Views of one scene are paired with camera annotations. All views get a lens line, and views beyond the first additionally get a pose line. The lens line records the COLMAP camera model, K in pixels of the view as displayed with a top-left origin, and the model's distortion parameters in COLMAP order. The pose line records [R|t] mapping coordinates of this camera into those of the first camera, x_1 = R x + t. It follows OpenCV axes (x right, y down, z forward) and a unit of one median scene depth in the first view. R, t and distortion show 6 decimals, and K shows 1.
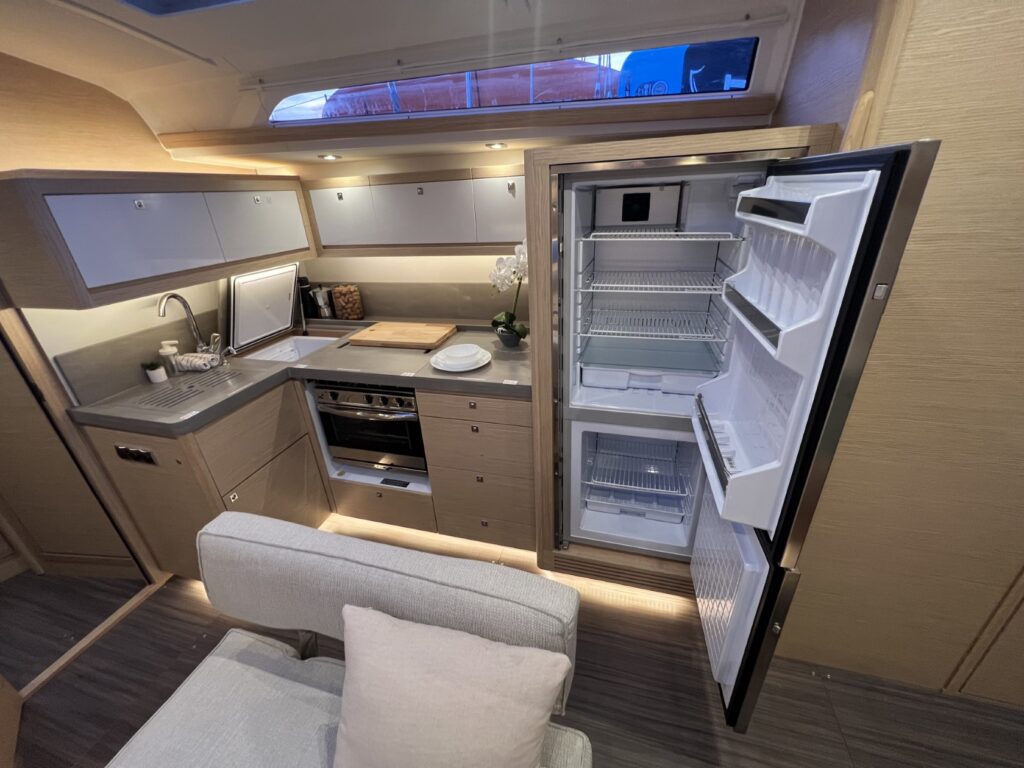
lens RADIAL K [[410.5, 0, 510.1], [0, 410.5, 381.3], [0, 0, 1]] dist [-0.003300, 0.000352]
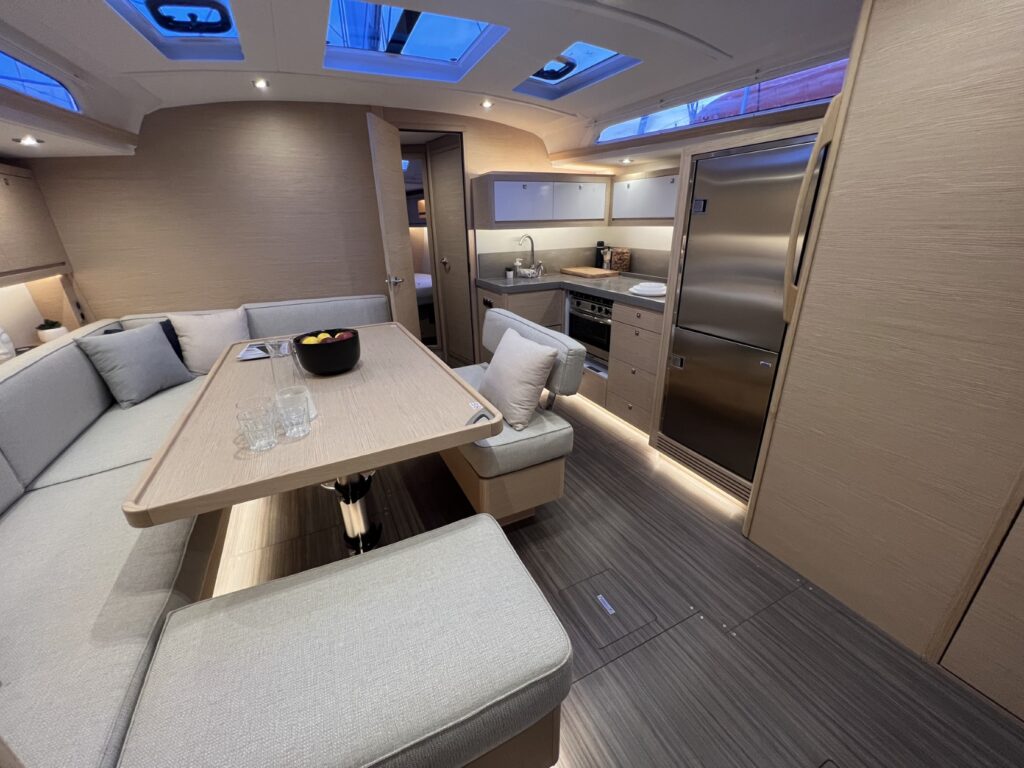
lens RADIAL K [[410.5, 0, 510.1], [0, 410.5, 381.3], [0, 0, 1]] dist [-0.003300, 0.000352]
pose [[0.668344, 0.304571, -0.678640, 0.621991], [-0.322623, 0.940744, 0.104474, 0.251290], [0.670246, 0.149121, 0.727003, -0.355507]]
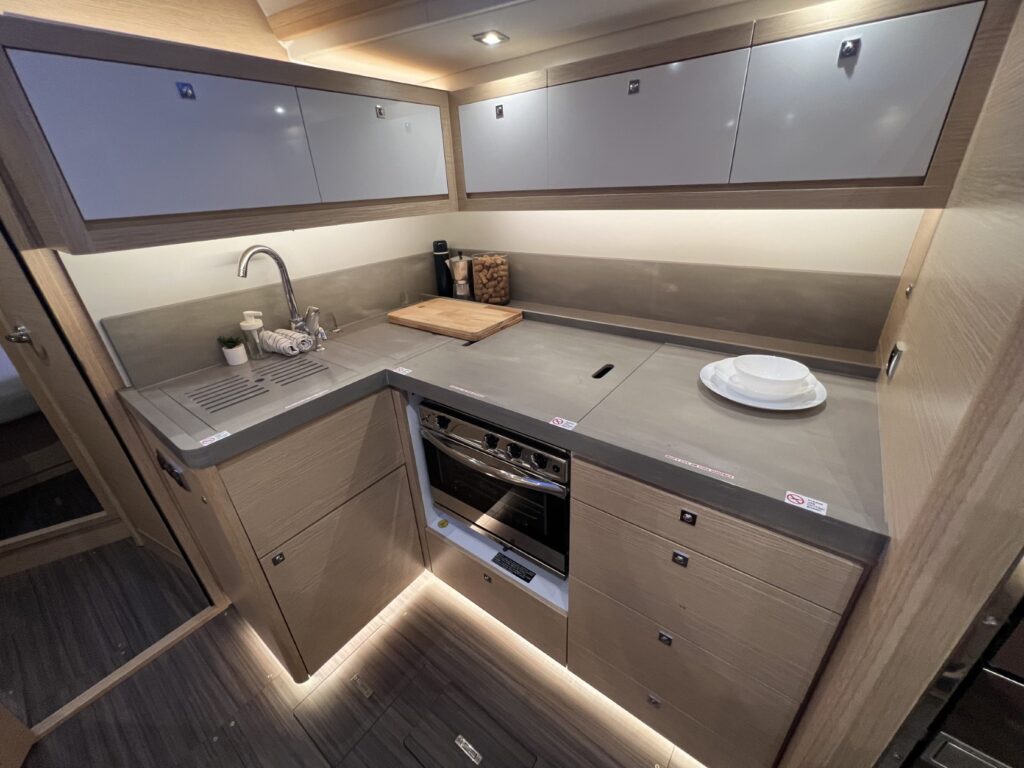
lens RADIAL K [[410.5, 0, 510.1], [0, 410.5, 381.3], [0, 0, 1]] dist [-0.003300, 0.000352]
pose [[0.933513, 0.159935, -0.320897, -0.137324], [-0.148797, 0.987100, 0.059108, -0.082455], [0.326210, -0.007430, 0.945268, 0.432495]]
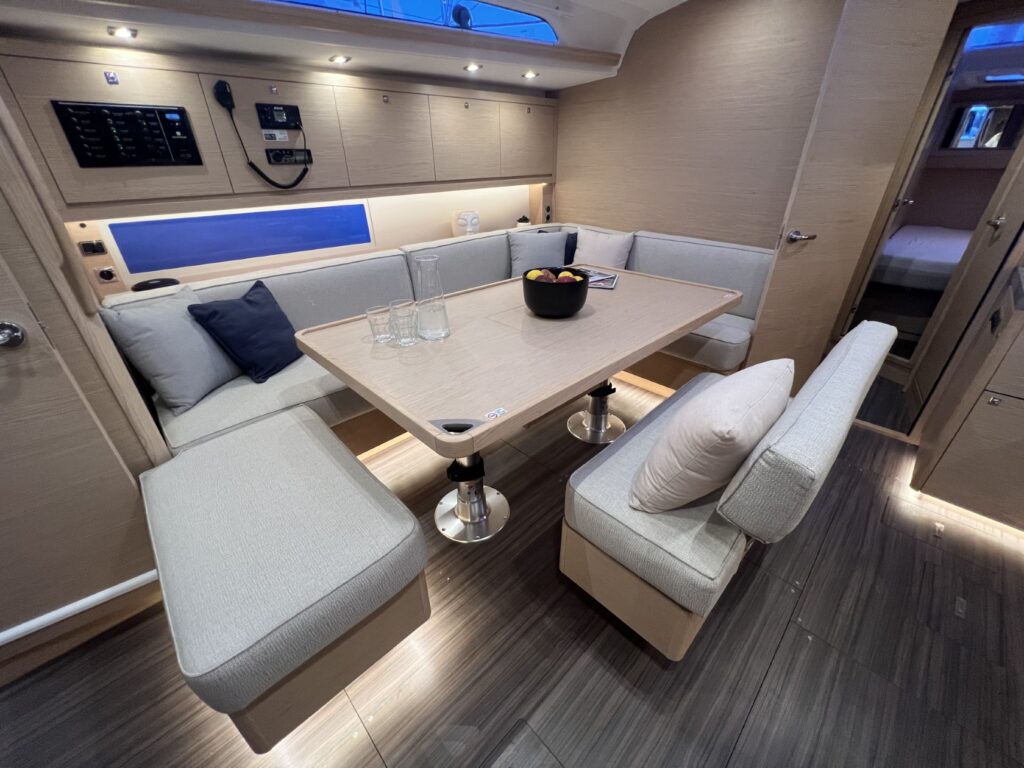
lens RADIAL K [[410.5, 0, 510.1], [0, 410.5, 381.3], [0, 0, 1]] dist [-0.003300, 0.000352]
pose [[-0.496989, 0.467235, -0.731228, 0.451314], [-0.331140, 0.676780, 0.657507, 0.007971], [0.802090, 0.568912, -0.181632, 0.231995]]
